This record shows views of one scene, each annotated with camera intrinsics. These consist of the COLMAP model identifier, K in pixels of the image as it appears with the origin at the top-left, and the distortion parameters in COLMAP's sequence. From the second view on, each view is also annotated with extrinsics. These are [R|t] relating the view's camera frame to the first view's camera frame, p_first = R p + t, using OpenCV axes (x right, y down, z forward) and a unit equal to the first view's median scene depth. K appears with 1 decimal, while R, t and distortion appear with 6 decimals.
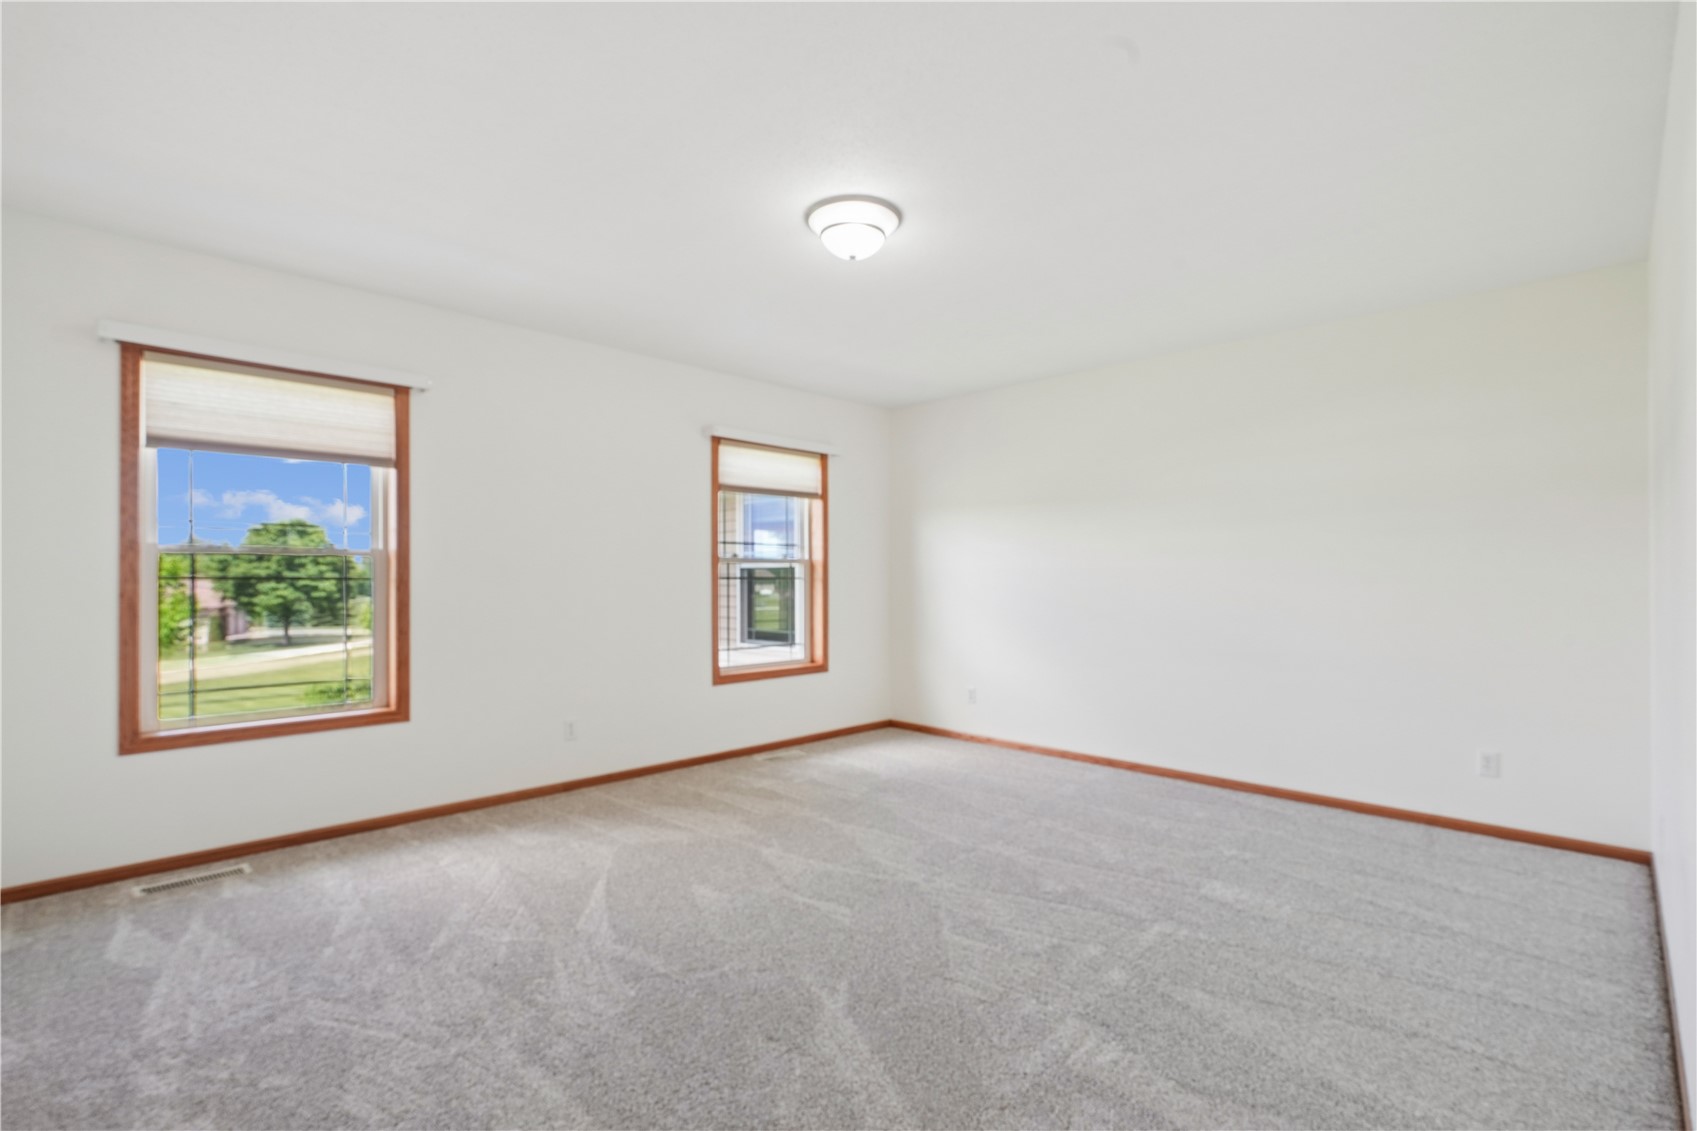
lens RADIAL K [[759.1, 0, 846.5], [0, 759.1, 572.4], [0, 0, 1]] dist [0.002523, 0.000407]
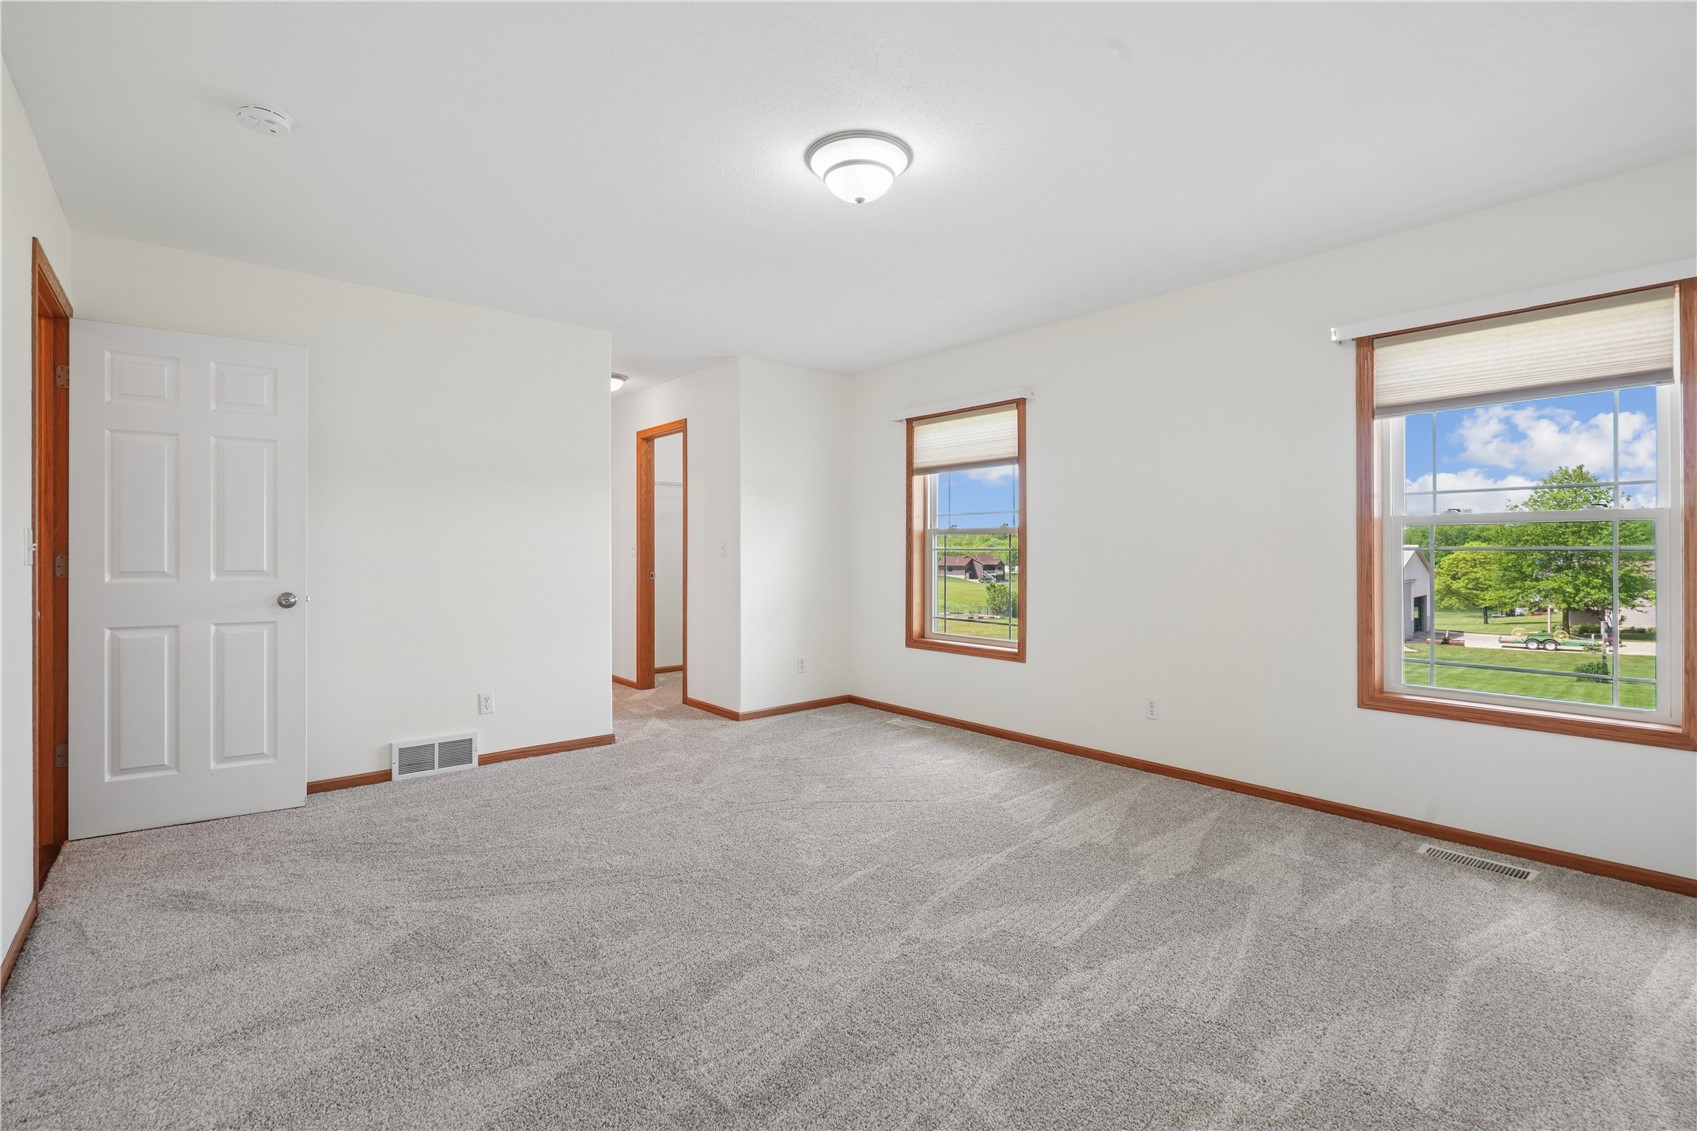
lens RADIAL K [[766.9, 0, 846.4], [0, 766.9, 554.0], [0, 0, 1]] dist [-0.006843, 0.002302]
pose [[-0.047567, 0.013686, -0.998774, 0.717760], [0.015948, 0.999789, 0.012940, -0.007204], [0.998741, -0.015313, -0.047776, 0.772473]]
